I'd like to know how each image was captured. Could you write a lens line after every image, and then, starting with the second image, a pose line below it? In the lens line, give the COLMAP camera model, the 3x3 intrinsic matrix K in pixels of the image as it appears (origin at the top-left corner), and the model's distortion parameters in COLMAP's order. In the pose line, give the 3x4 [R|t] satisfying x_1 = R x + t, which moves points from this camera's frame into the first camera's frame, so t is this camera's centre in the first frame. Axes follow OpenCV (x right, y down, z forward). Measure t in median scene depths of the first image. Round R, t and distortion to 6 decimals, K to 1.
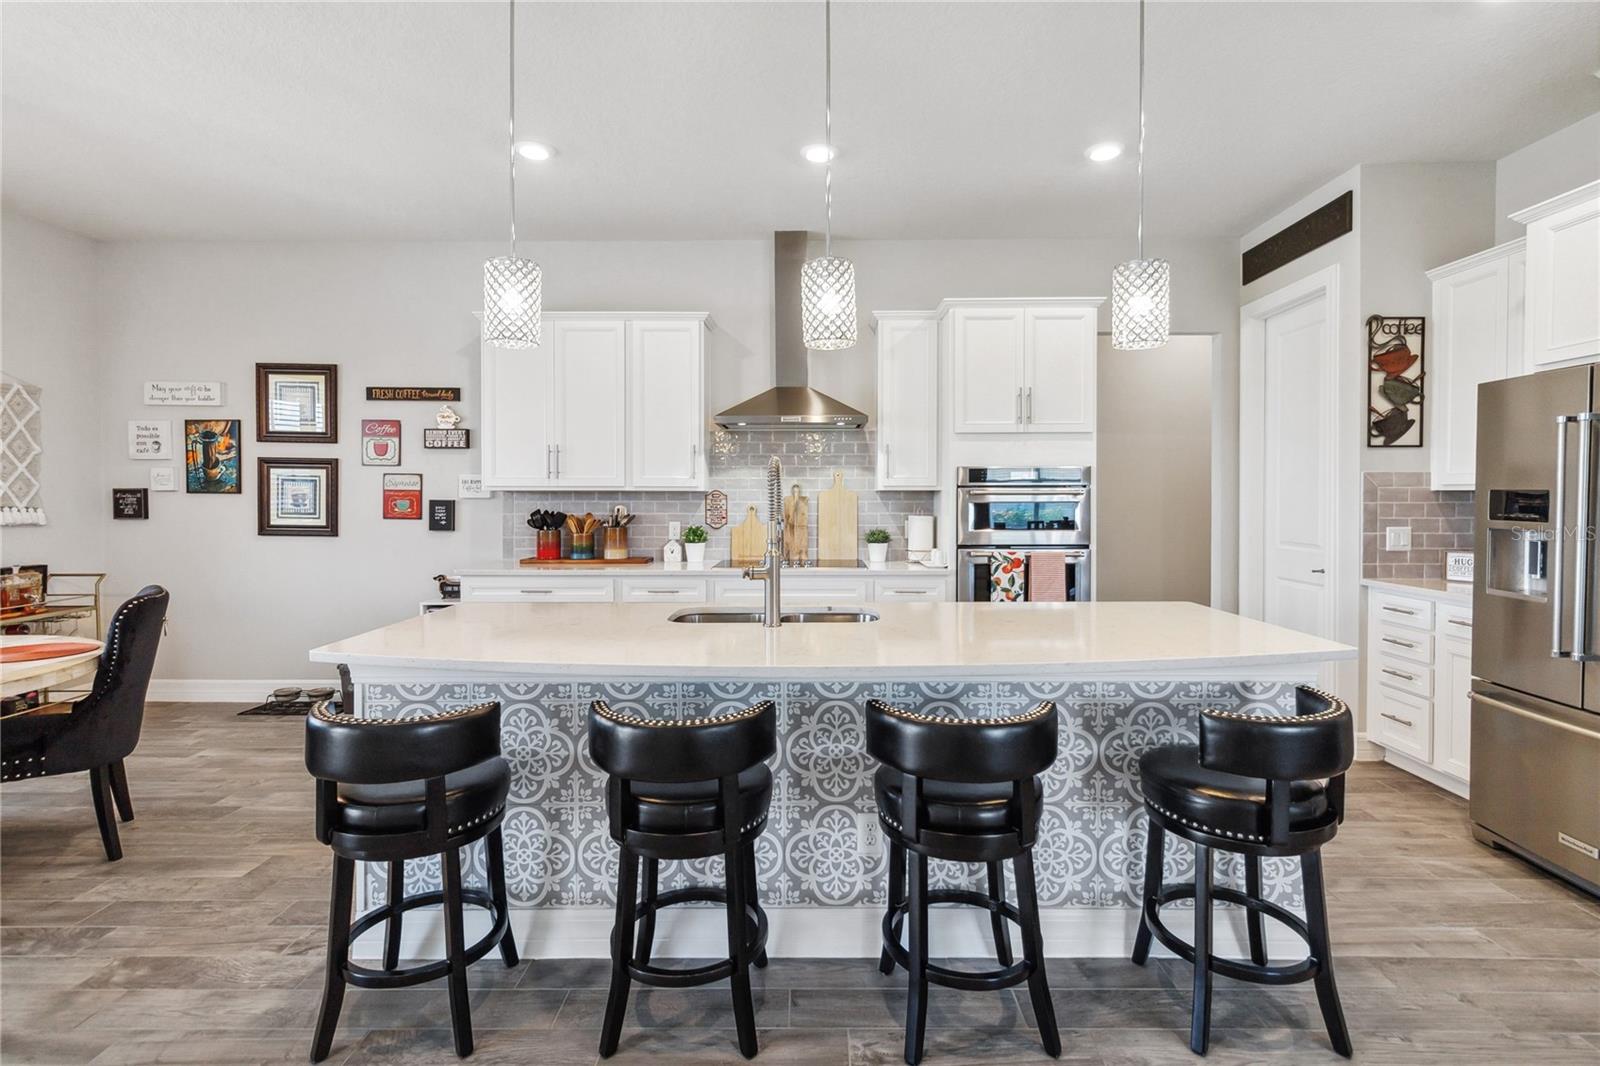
lens RADIAL K [[769.4, 0, 806.5], [0, 769.4, 504.2], [0, 0, 1]] dist [0.005576, 0.000846]
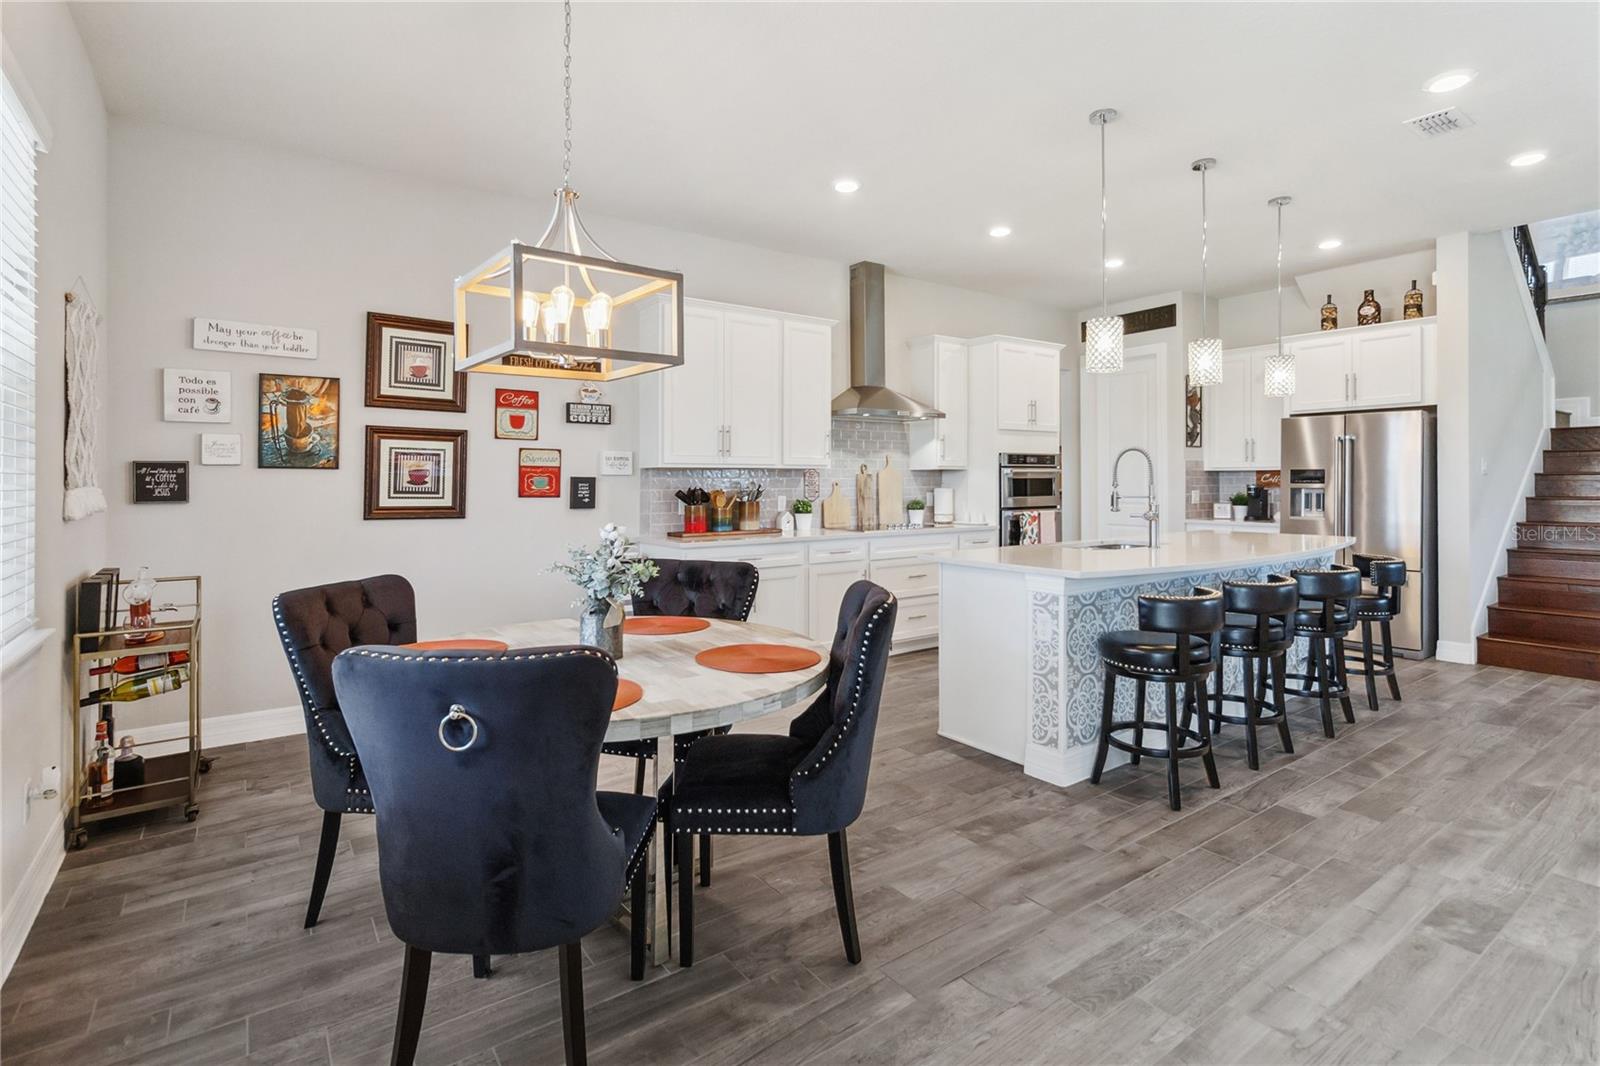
lens RADIAL K [[769.4, 0, 806.0], [0, 769.4, 478.6], [0, 0, 1]] dist [0.005576, 0.000846]
pose [[0.805096, -0.000730, 0.593145, -0.845515], [0.010614, 0.999857, -0.013175, 0.012588], [-0.593050, 0.016903, 0.804988, 0.059266]]
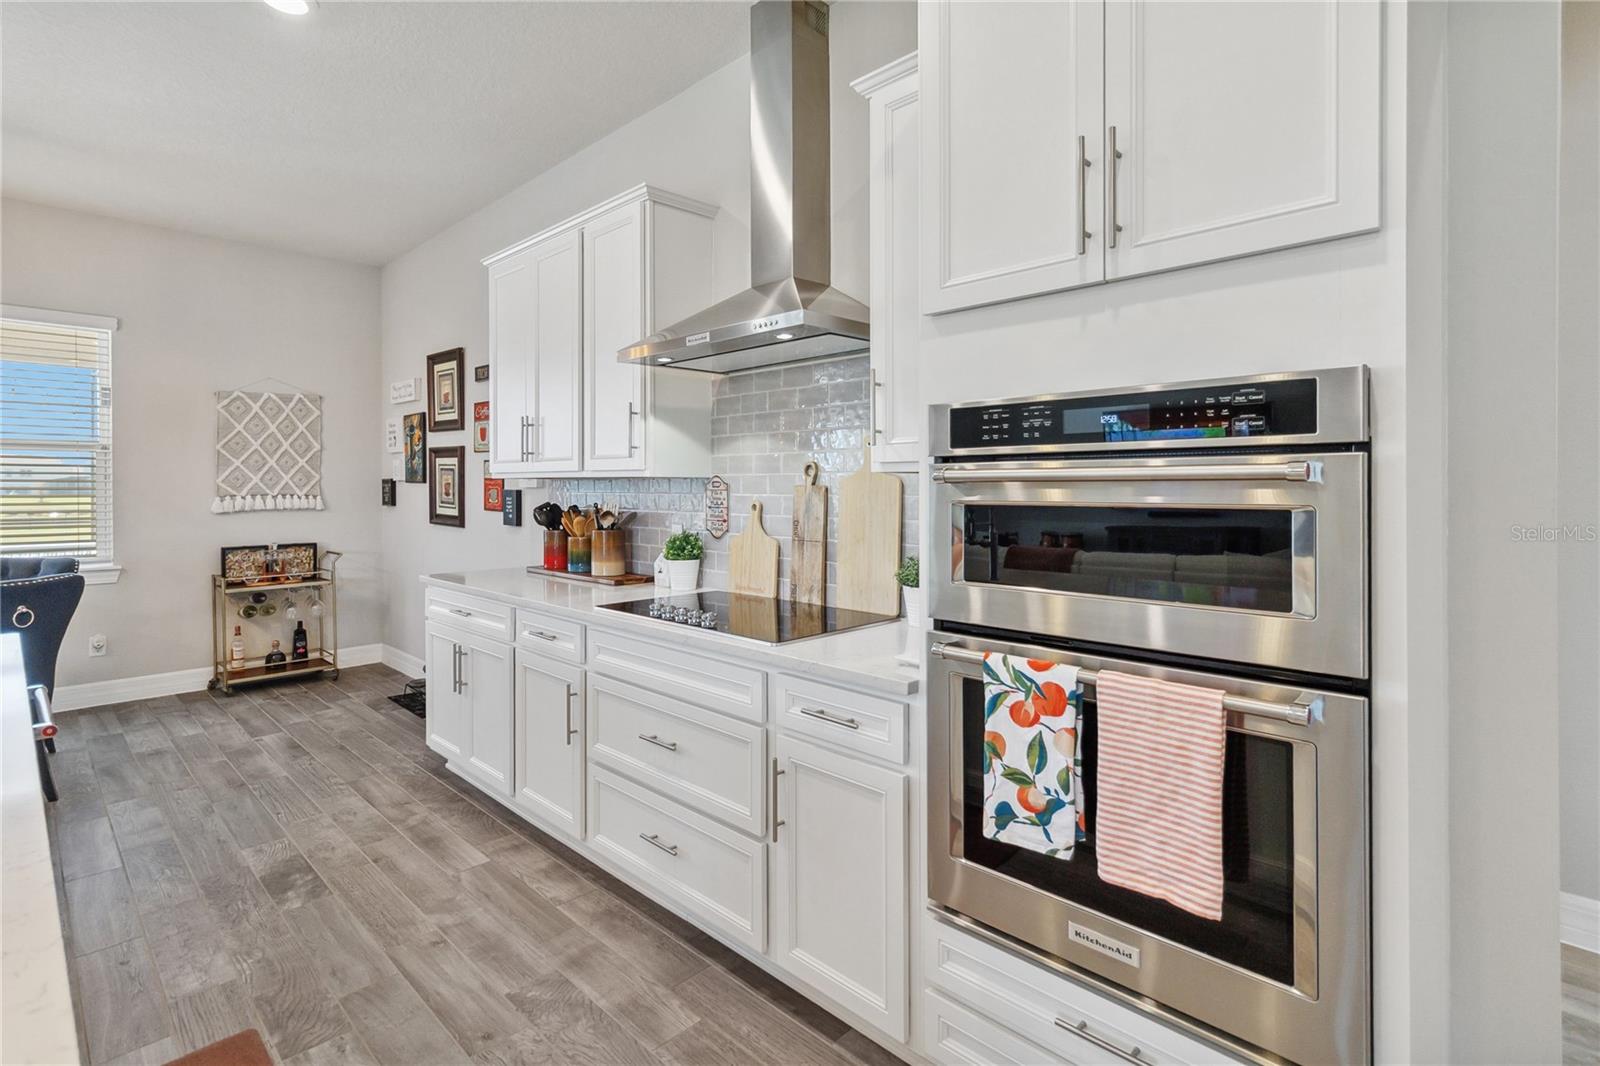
lens RADIAL K [[769.4, 0, 812.8], [0, 769.4, 488.6], [0, 0, 1]] dist [0.005576, 0.000846]
pose [[0.728879, 0.002464, -0.684638, 0.367433], [-0.007090, 0.999967, -0.003949, -0.006159], [0.684606, 0.007732, 0.728872, 0.621851]]
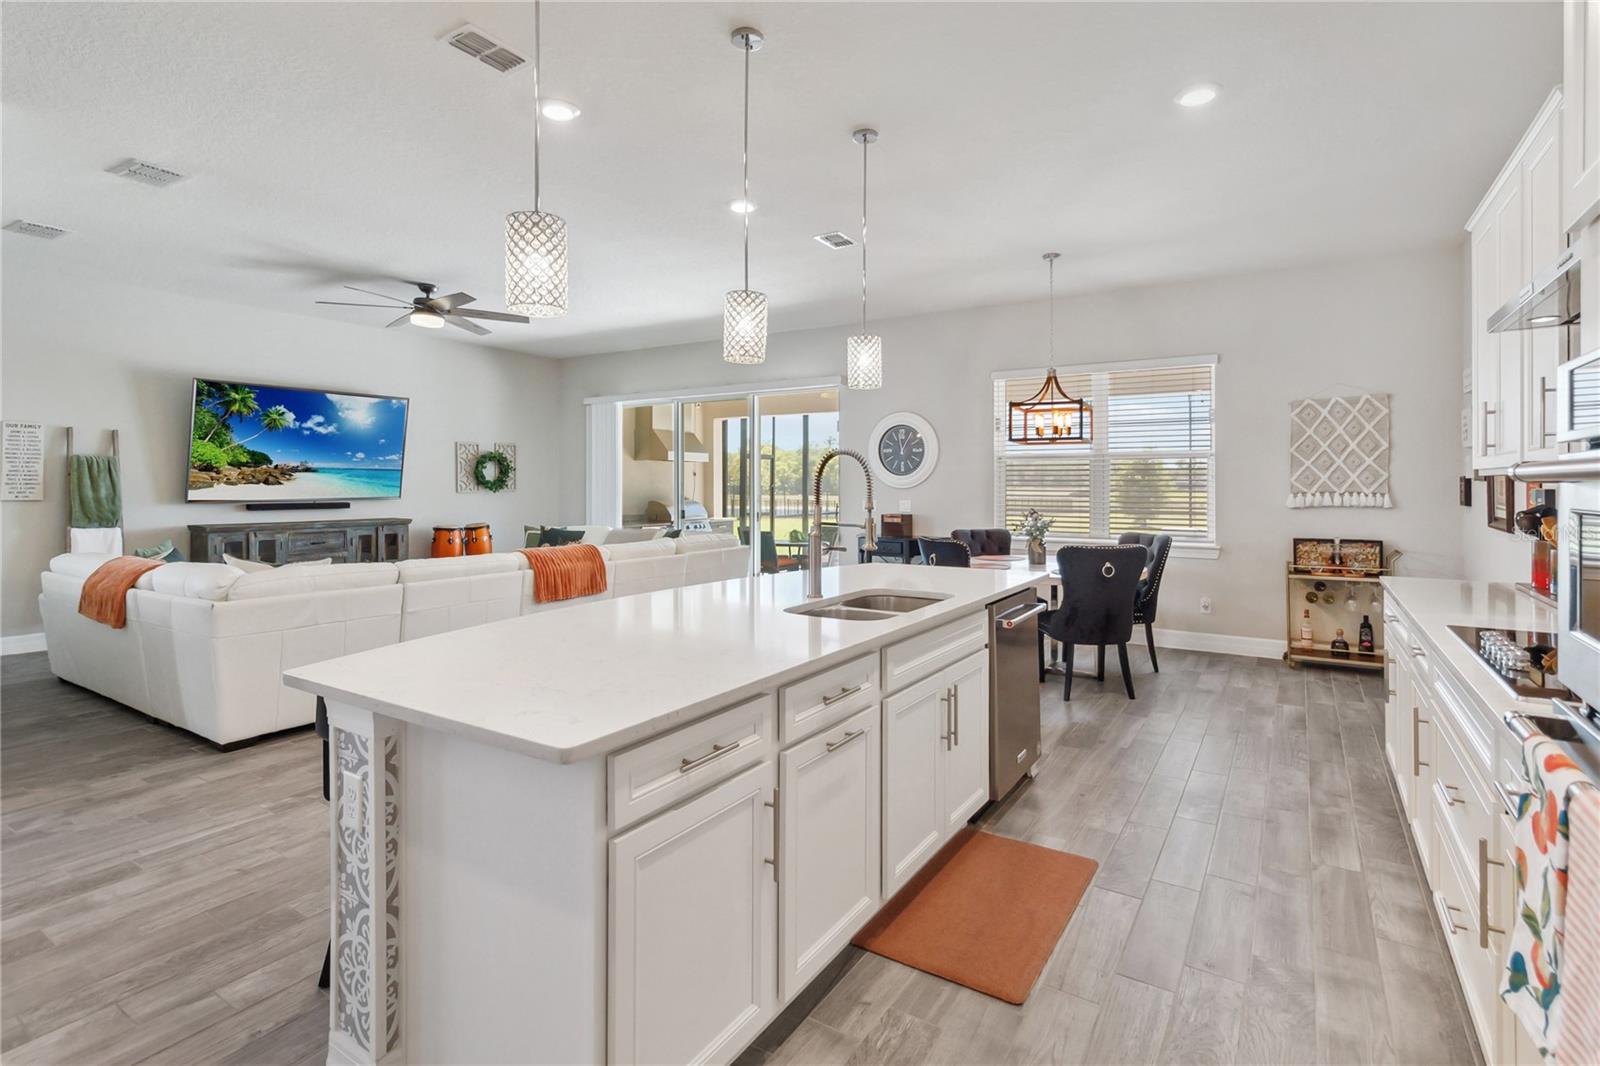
lens RADIAL K [[769.4, 0, 802.3], [0, 769.4, 482.5], [0, 0, 1]] dist [0.005576, 0.000846]
pose [[-0.532006, -0.001537, -0.846739, 0.483364], [-0.010527, 0.999933, 0.004799, -0.008502], [0.846675, 0.011467, -0.531987, 0.828051]]
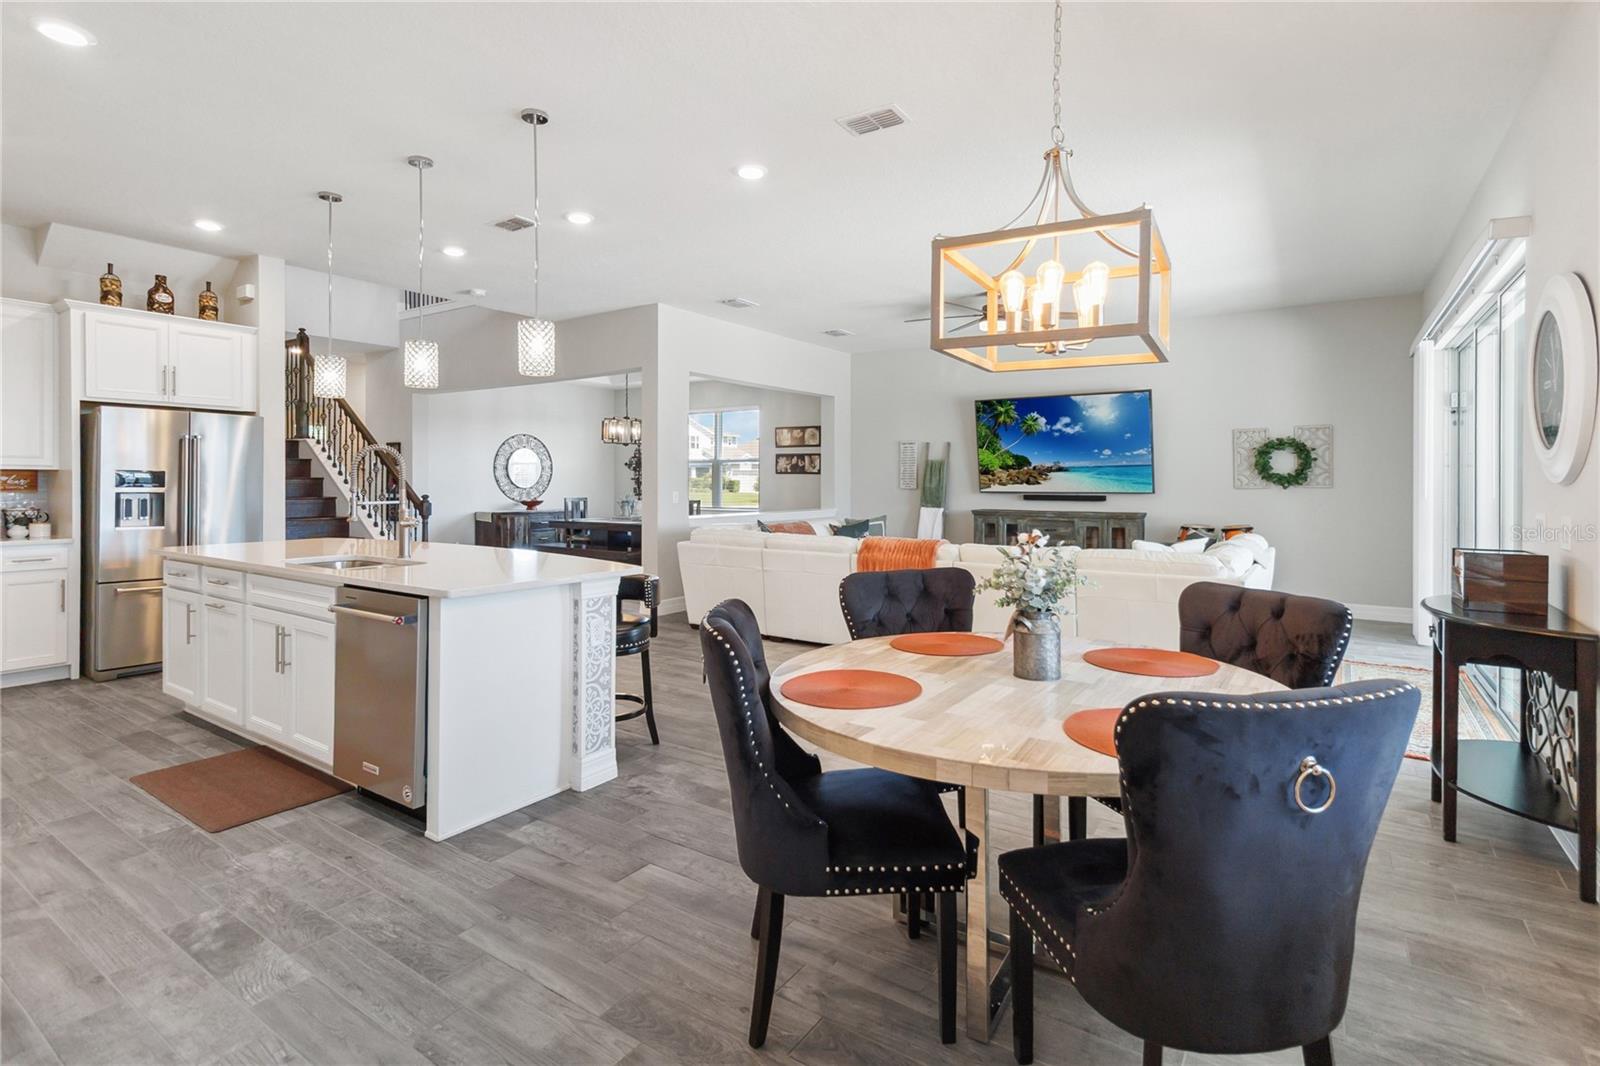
lens RADIAL K [[769.4, 0, 808.0], [0, 769.4, 485.2], [0, 0, 1]] dist [0.005576, 0.000846]
pose [[-0.835782, -0.003207, 0.549051, -0.799157], [0.005655, 0.999880, 0.014448, -0.000630], [-0.549032, 0.015180, -0.835664, 0.952136]]
